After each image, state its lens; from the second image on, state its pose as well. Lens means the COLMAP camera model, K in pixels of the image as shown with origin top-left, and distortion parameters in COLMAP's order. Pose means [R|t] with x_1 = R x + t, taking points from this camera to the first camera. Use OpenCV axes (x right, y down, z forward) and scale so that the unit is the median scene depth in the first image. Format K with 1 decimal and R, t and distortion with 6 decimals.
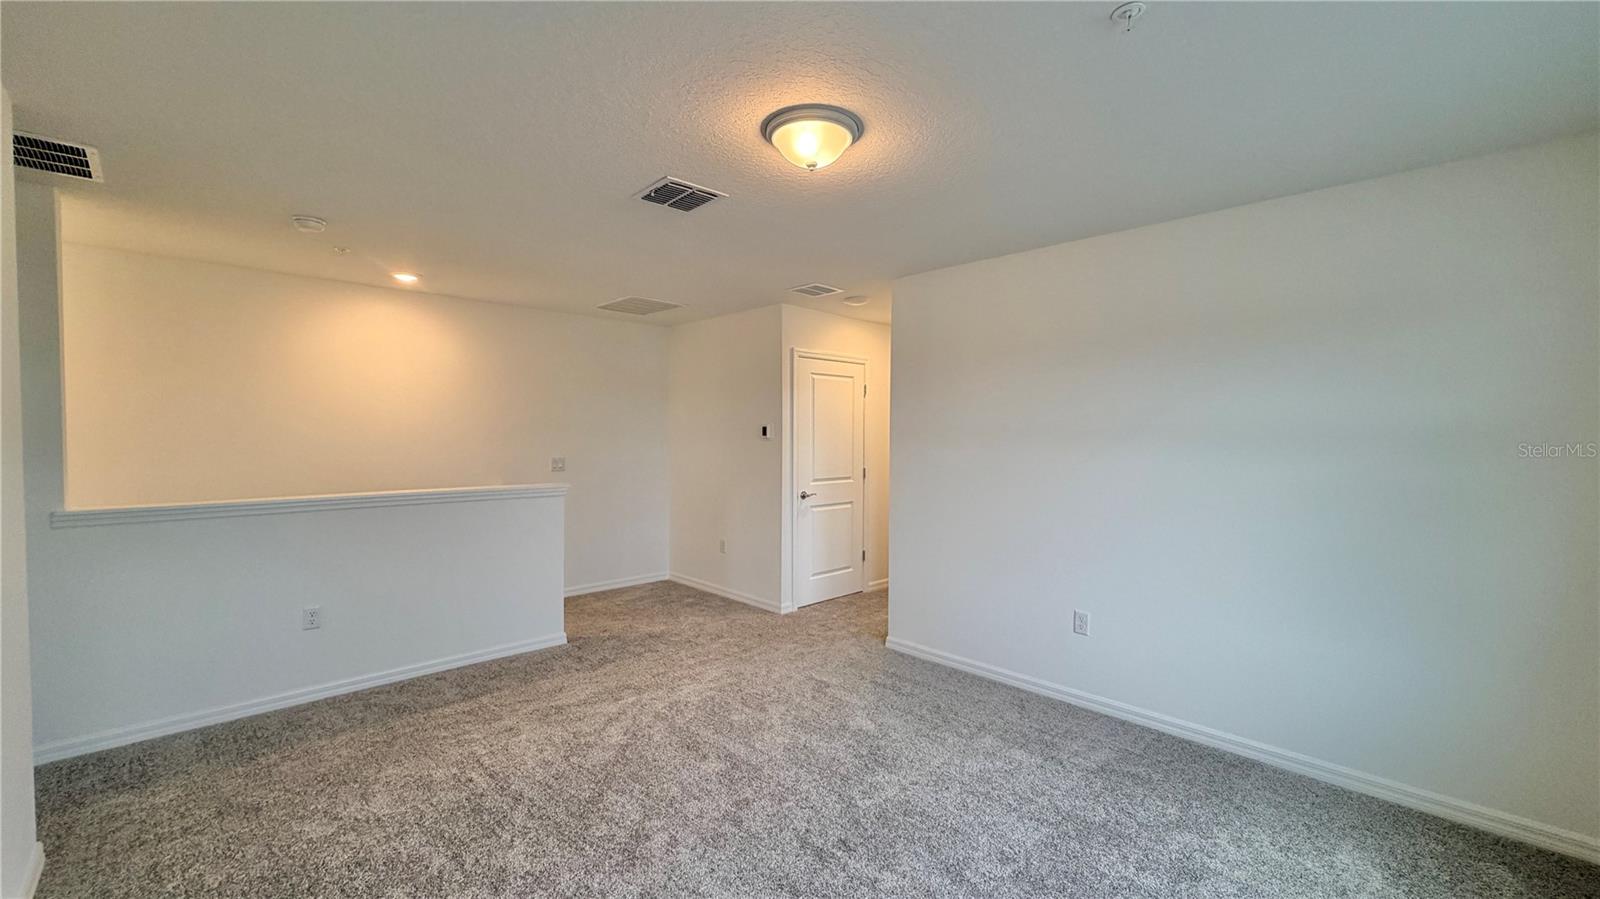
lens RADIAL K [[635.7, 0, 797.3], [0, 635.7, 450.9], [0, 0, 1]] dist [0.000923, 0.000026]
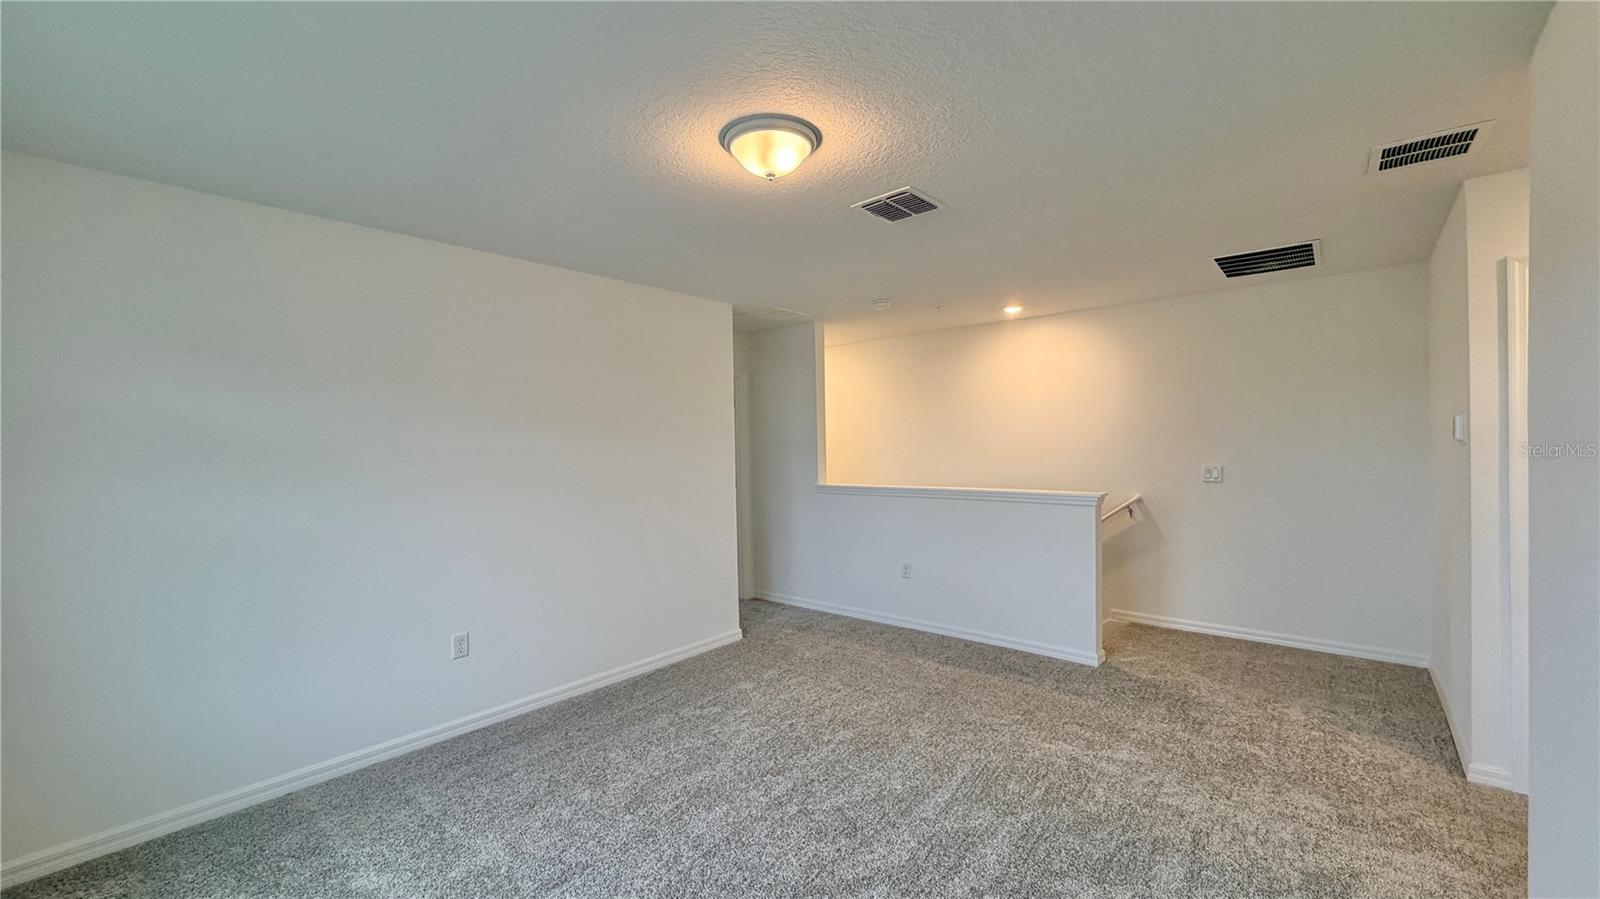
lens RADIAL K [[635.7, 0, 797.3], [0, 635.7, 450.9], [0, 0, 1]] dist [0.000923, 0.000026]
pose [[0.098981, 0.003684, -0.995083, 0.514844], [-0.008534, 0.999960, 0.002853, -0.009250], [0.995053, 0.008209, 0.099008, 0.476916]]
